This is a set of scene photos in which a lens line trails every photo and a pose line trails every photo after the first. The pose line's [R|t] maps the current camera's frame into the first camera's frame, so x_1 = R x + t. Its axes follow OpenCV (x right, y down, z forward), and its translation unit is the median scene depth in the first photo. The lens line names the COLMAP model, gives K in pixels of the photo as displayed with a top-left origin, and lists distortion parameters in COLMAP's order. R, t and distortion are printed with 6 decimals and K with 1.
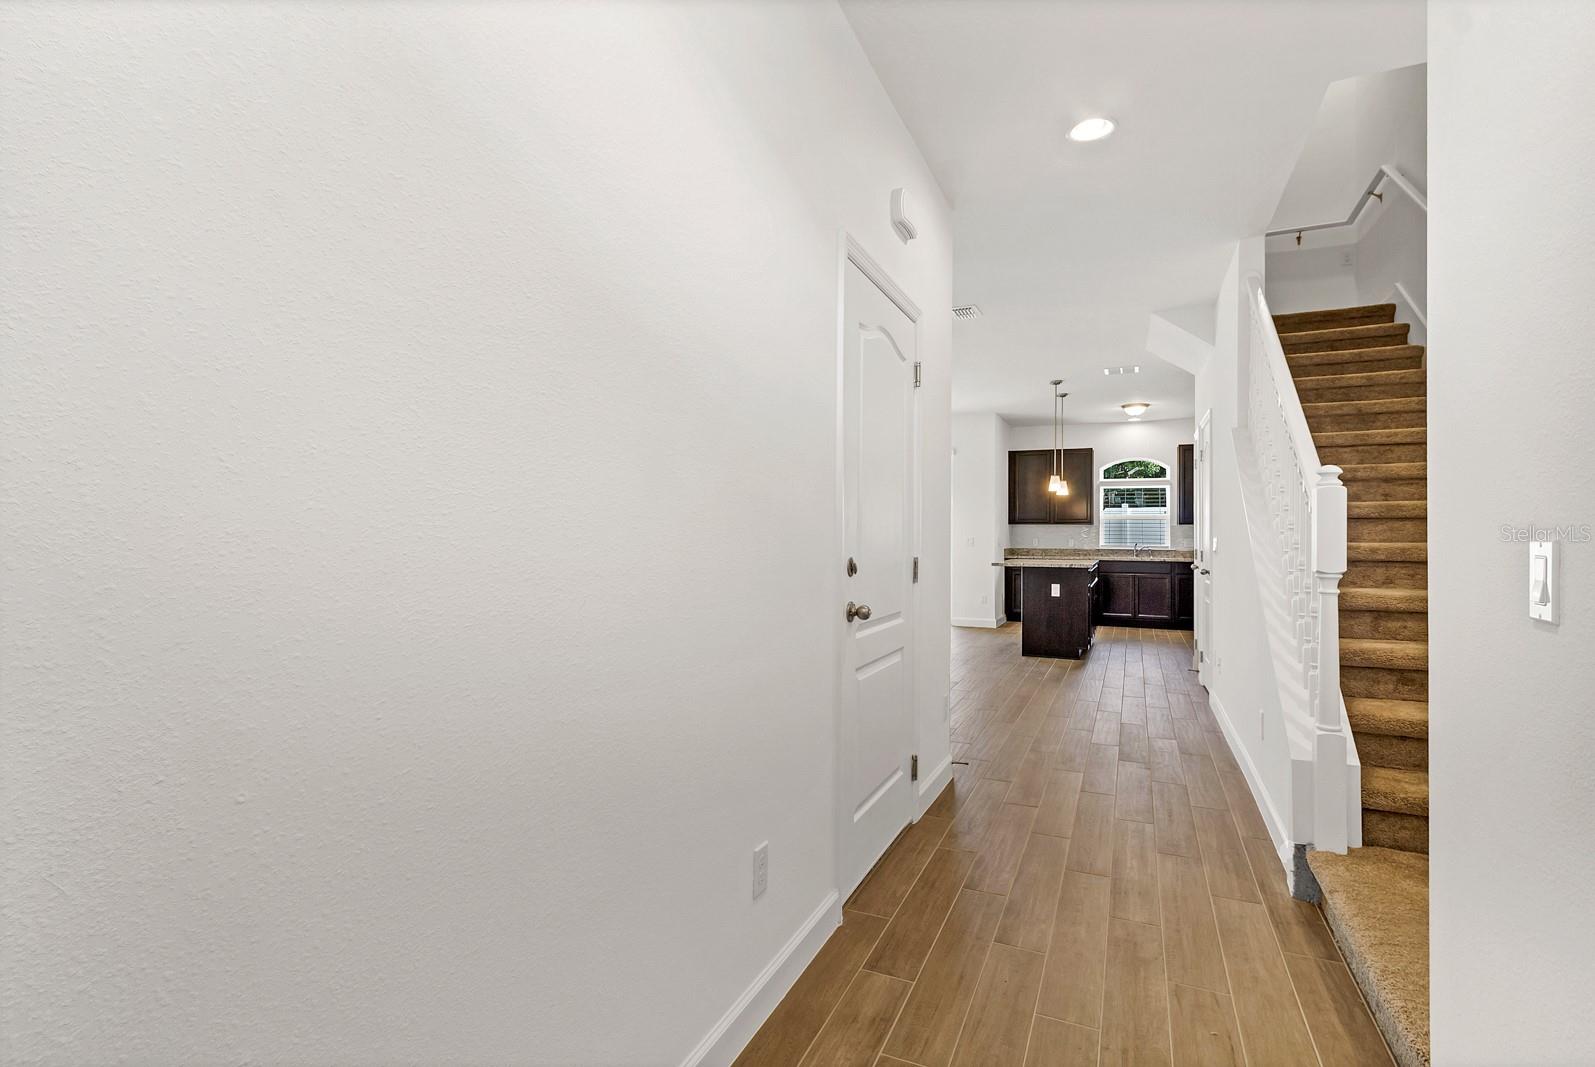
lens RADIAL K [[749.6, 0, 805.7], [0, 749.6, 542.1], [0, 0, 1]] dist [0.005316, 0.000659]
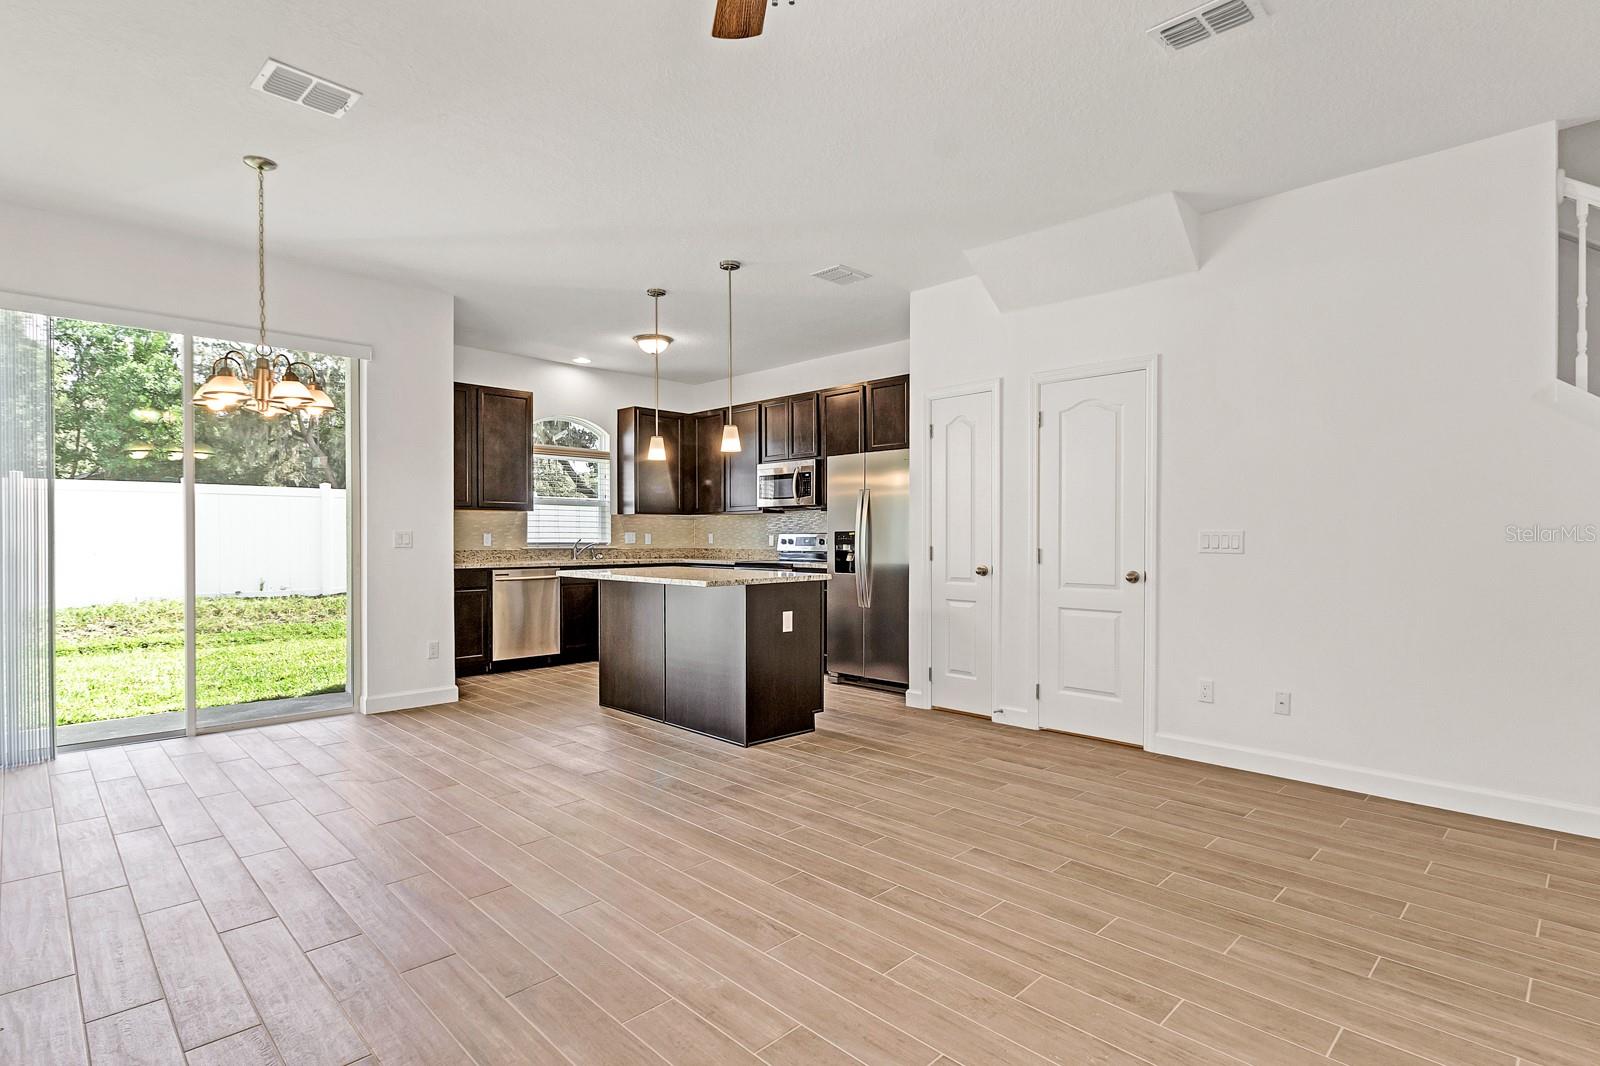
lens RADIAL K [[790.2, 0, 787.1], [0, 790.2, 553.5], [0, 0, 1]] dist [0.002369, 0.001701]
pose [[0.378157, -0.021514, 0.925492, -0.178603], [0.000229, 0.999732, 0.023147, -0.002960], [-0.925742, -0.008541, 0.378060, 0.560816]]
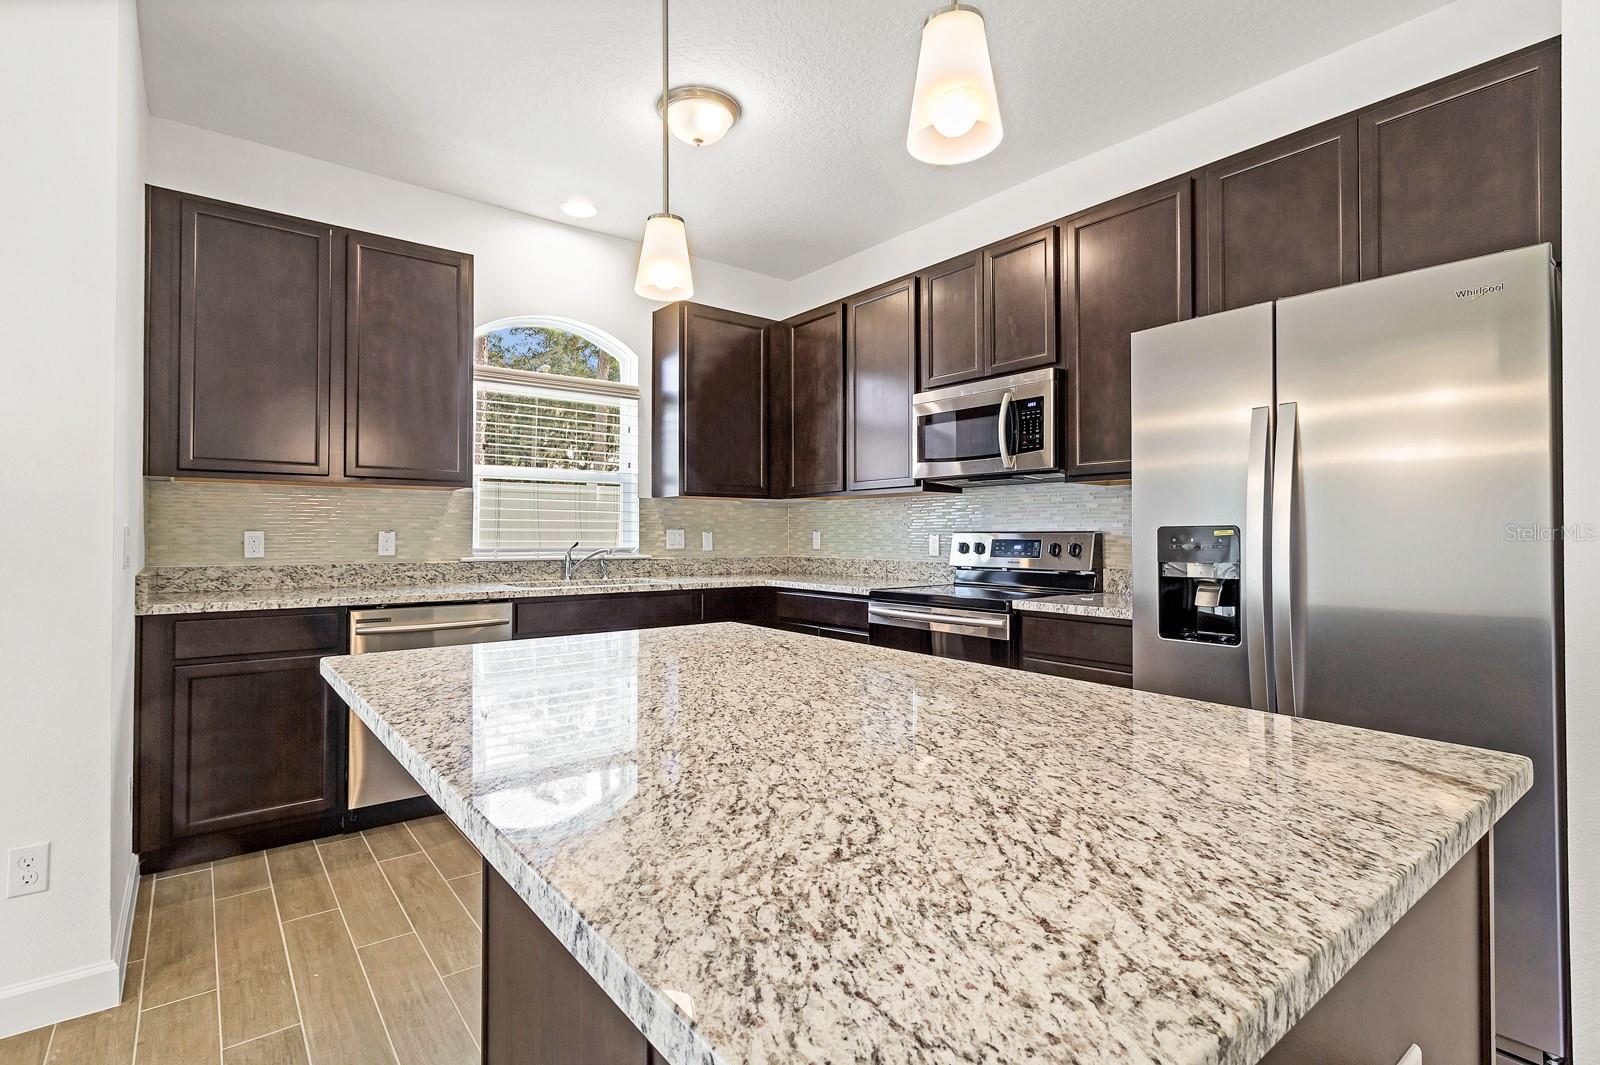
lens RADIAL K [[752.0, 0, 789.3], [0, 752.0, 530.5], [0, 0, 1]] dist [0.005316, 0.000659]
pose [[0.481239, 0.004827, 0.876576, 0.166067], [-0.000850, 0.999987, -0.005040, -0.003369], [-0.876589, 0.001680, 0.481237, 0.751277]]
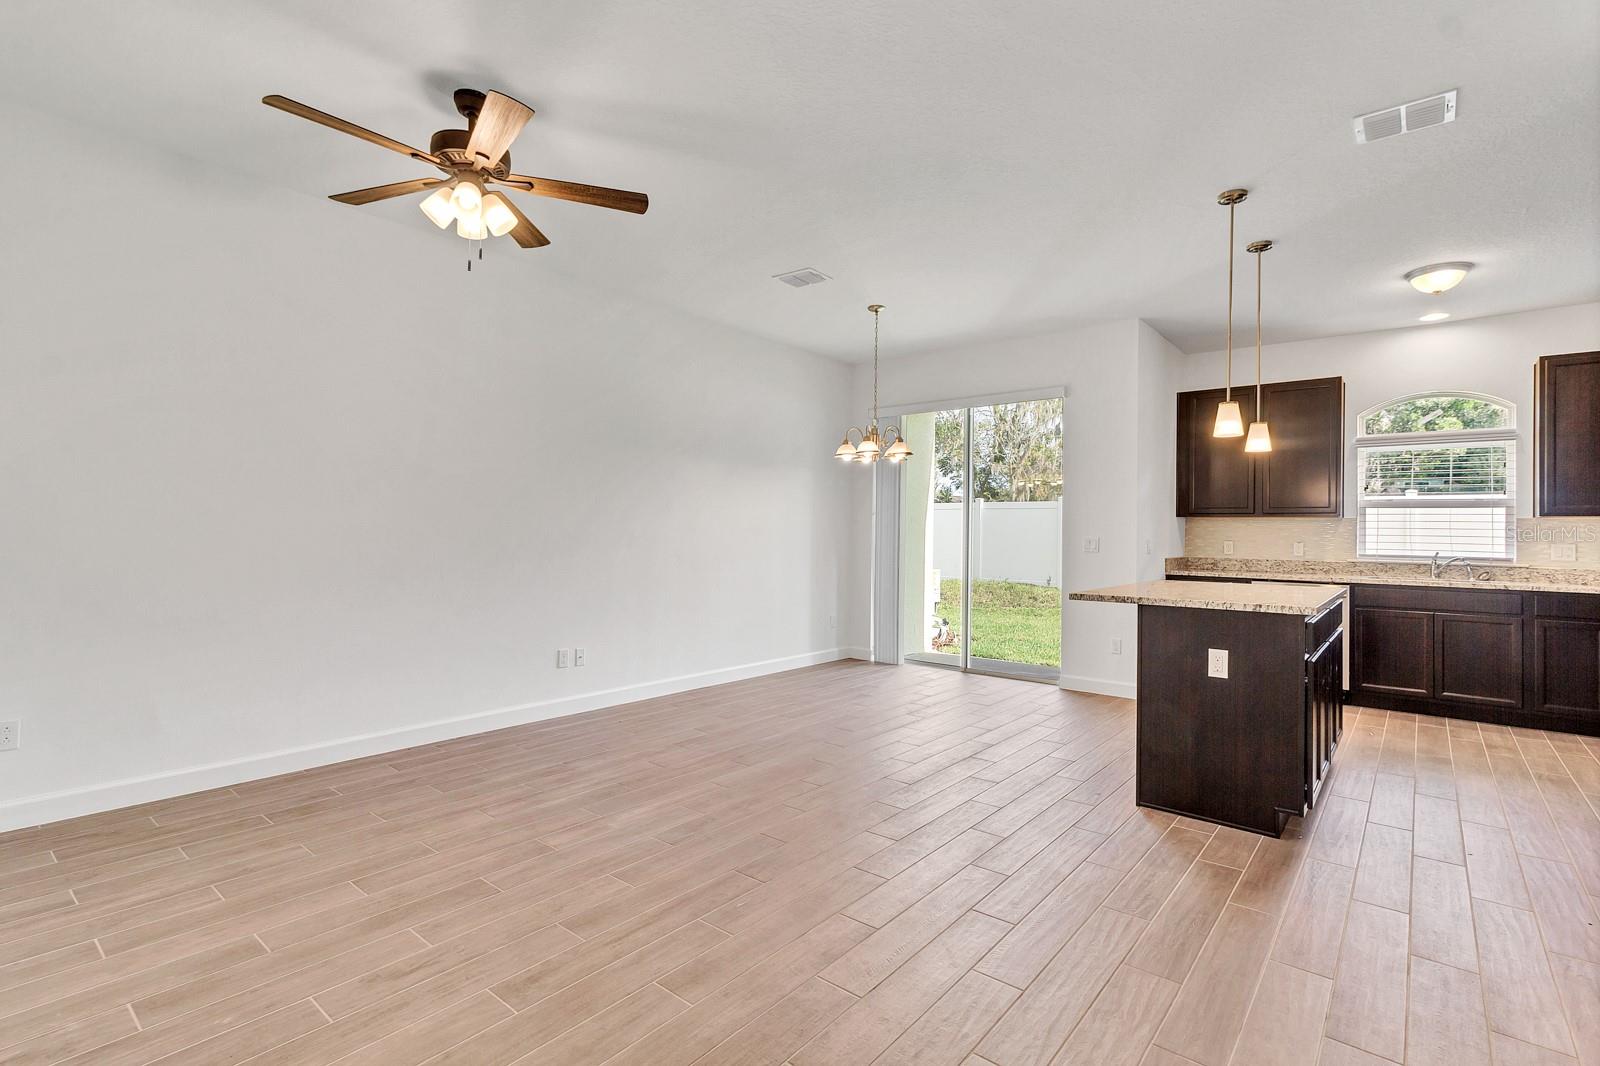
lens RADIAL K [[752.0, 0, 801.0], [0, 752.0, 524.5], [0, 0, 1]] dist [0.005316, 0.000659]
pose [[0.961349, 0.011195, -0.275105, 0.161955], [-0.015560, 0.999785, -0.013690, -0.004254], [0.274893, 0.017441, 0.961317, 0.379722]]
